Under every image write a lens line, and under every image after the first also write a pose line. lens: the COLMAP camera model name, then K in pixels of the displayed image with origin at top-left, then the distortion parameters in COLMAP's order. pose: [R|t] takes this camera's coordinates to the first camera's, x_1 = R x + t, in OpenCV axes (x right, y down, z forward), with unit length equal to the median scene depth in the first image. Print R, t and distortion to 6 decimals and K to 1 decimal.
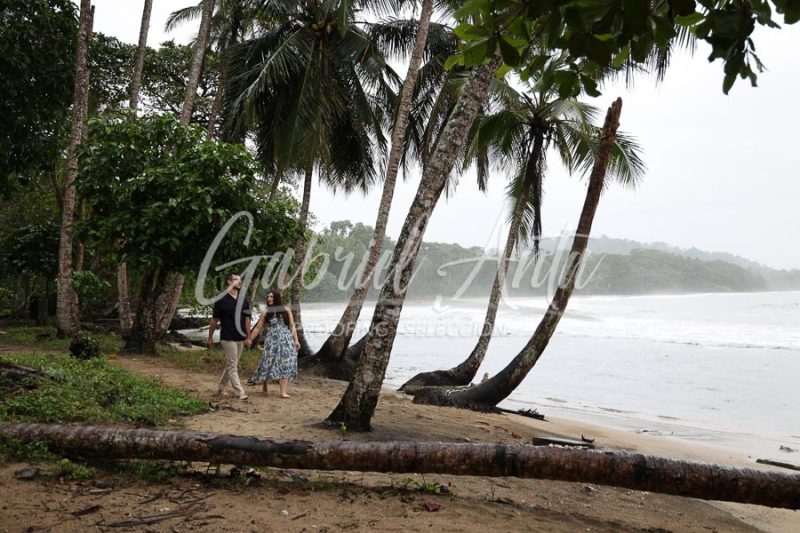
lens RADIAL K [[688.3, 0, 378.7], [0, 688.3, 281.5], [0, 0, 1]] dist [-0.010156, 0.068107]
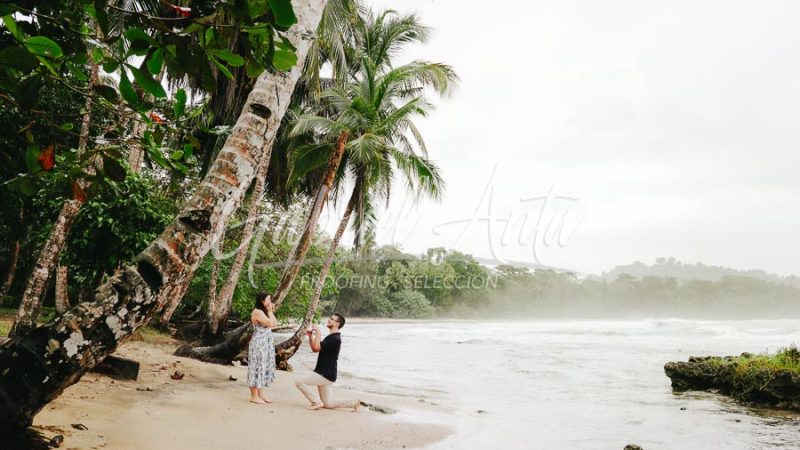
lens RADIAL K [[648.8, 0, 396.7], [0, 648.8, 221.7], [0, 0, 1]] dist [-0.044495, 0.052152]
pose [[0.976657, -0.005716, -0.214730, 0.108304], [-0.023105, 0.991051, -0.131471, 0.010475], [0.213560, 0.133364, 0.967784, -0.024972]]
